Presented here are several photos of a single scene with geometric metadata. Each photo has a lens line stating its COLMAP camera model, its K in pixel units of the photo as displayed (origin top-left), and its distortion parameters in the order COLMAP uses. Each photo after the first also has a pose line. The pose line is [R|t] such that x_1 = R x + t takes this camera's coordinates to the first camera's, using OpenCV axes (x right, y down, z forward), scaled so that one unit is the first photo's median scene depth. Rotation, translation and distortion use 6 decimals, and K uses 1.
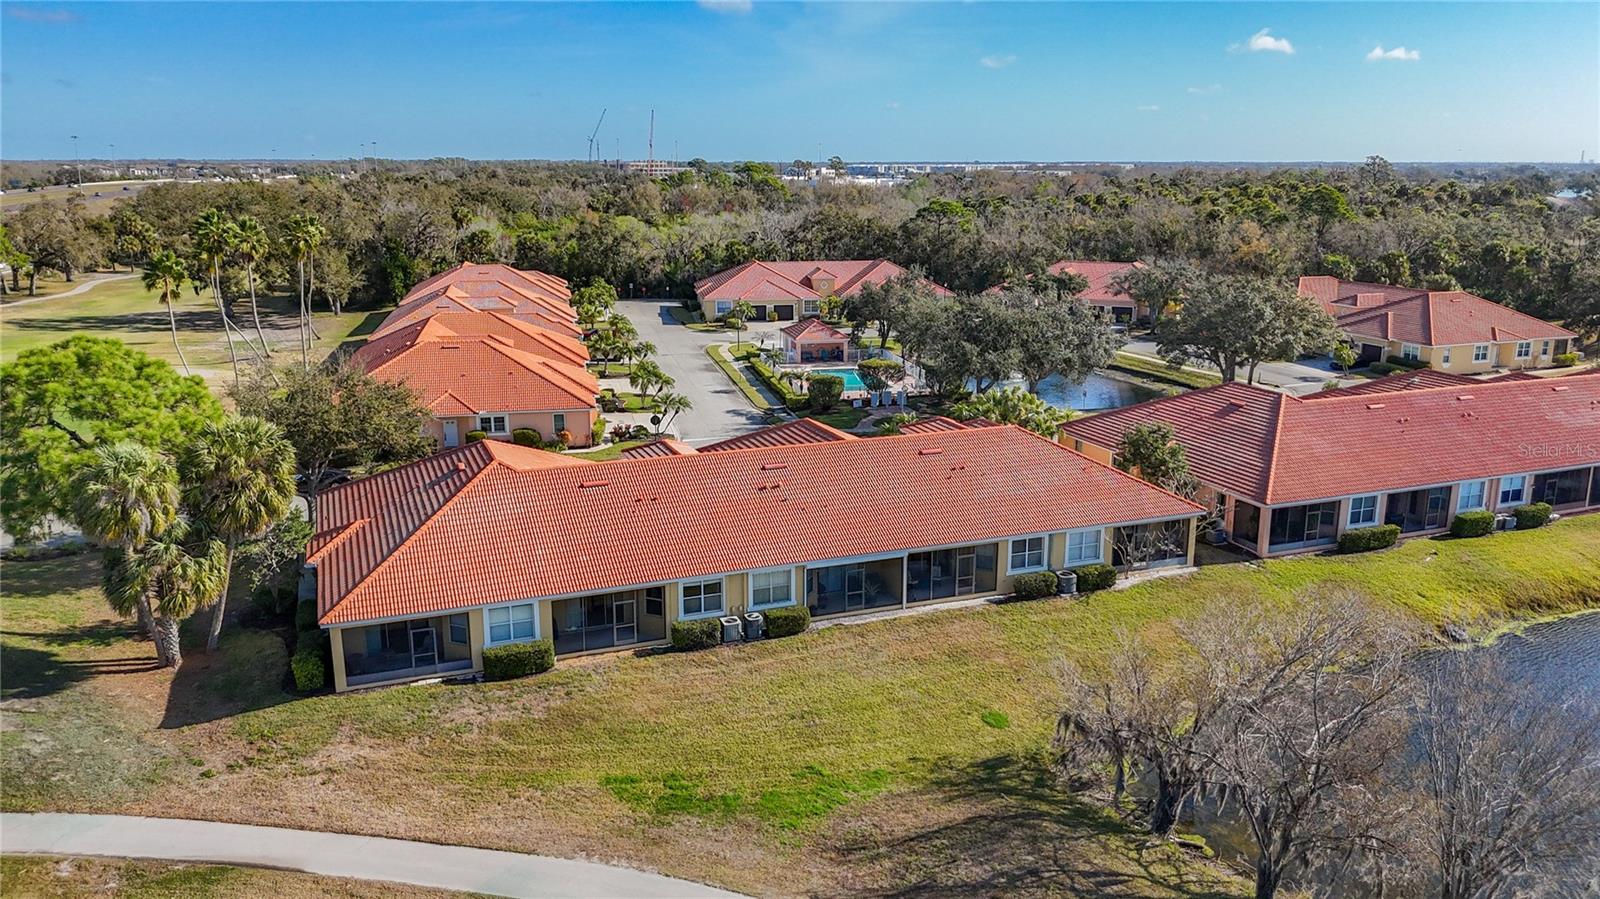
lens RADIAL K [[1201.9, 0, 799.2], [0, 1201.9, 449.8], [0, 0, 1]] dist [0.039564, -0.059206]
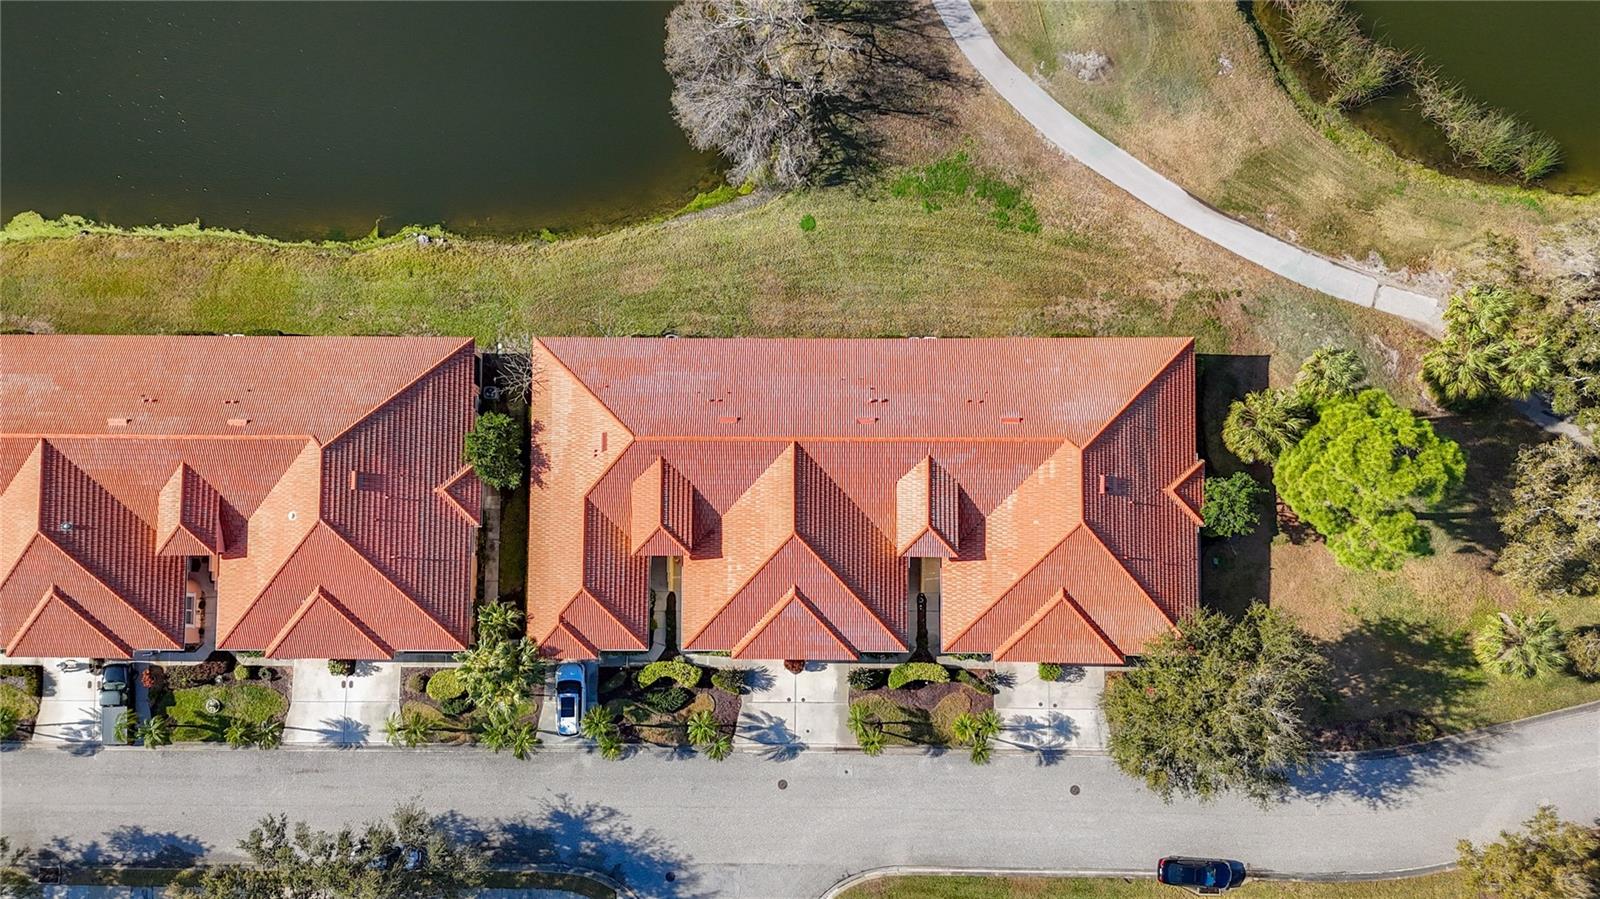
lens RADIAL K [[1173.7, 0, 814.3], [0, 1173.7, 462.5], [0, 0, 1]] dist [0.078671, -0.062299]
pose [[-0.925761, -0.375807, 0.041665, -0.035394], [0.098590, -0.133535, 0.986128, -1.166610], [-0.365030, 0.917026, 0.160673, 0.830157]]
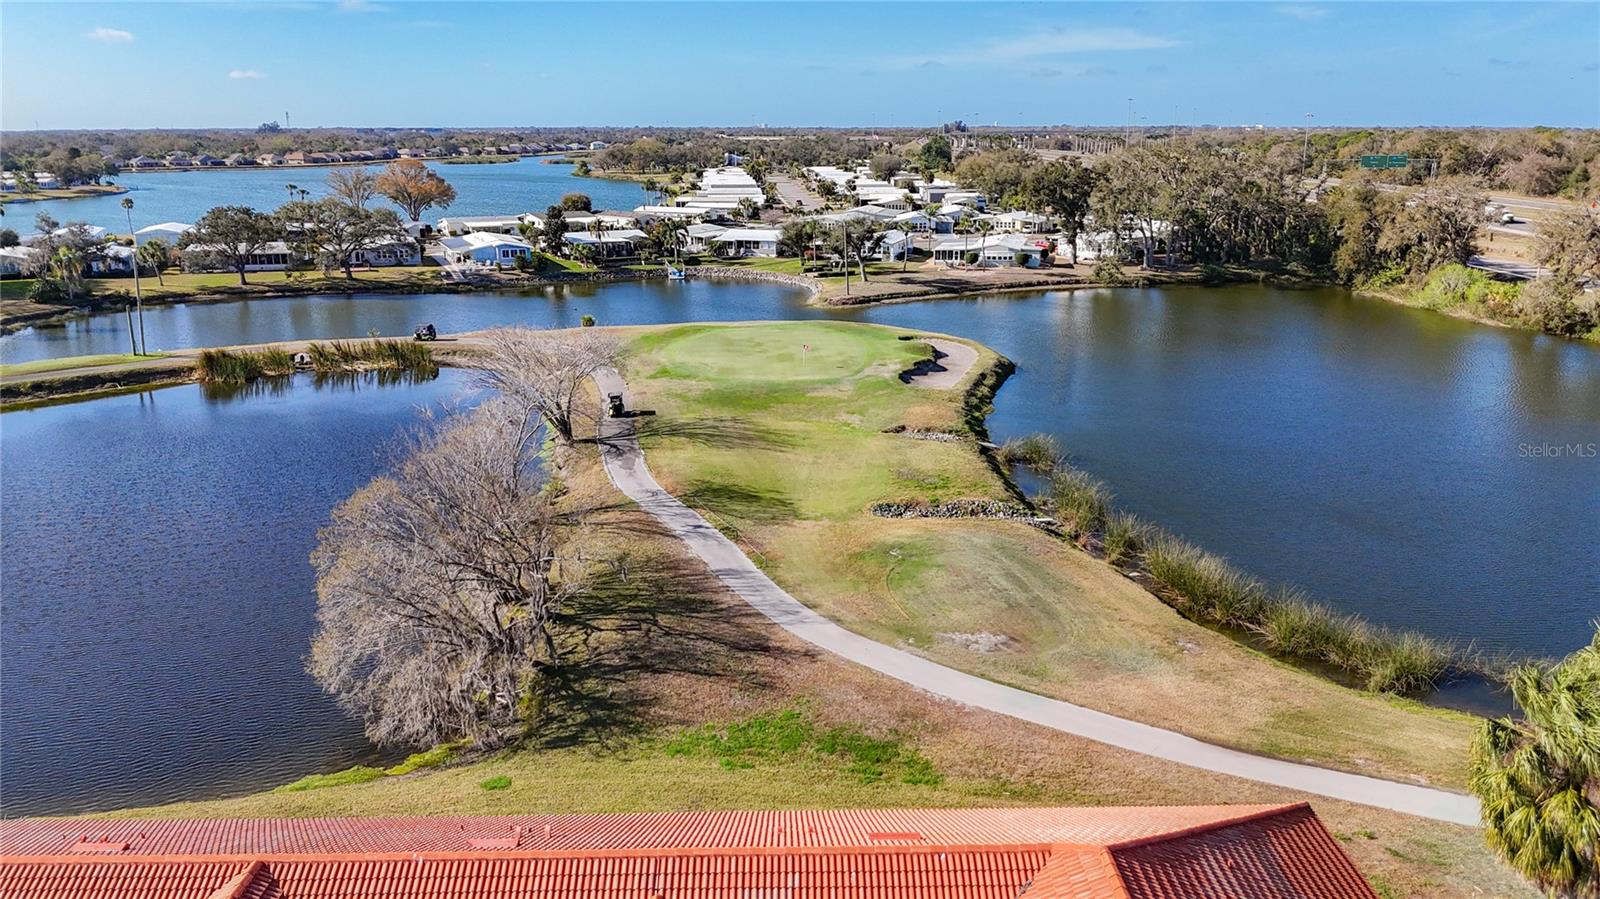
lens RADIAL K [[1195.0, 0, 802.9], [0, 1195.0, 476.8], [0, 0, 1]] dist [0.043123, -0.086172]
pose [[-0.935097, -0.096145, 0.341102, -0.262252], [0.085517, 0.872837, 0.480460, -0.300821], [-0.343920, 0.478447, -0.807965, 1.219320]]
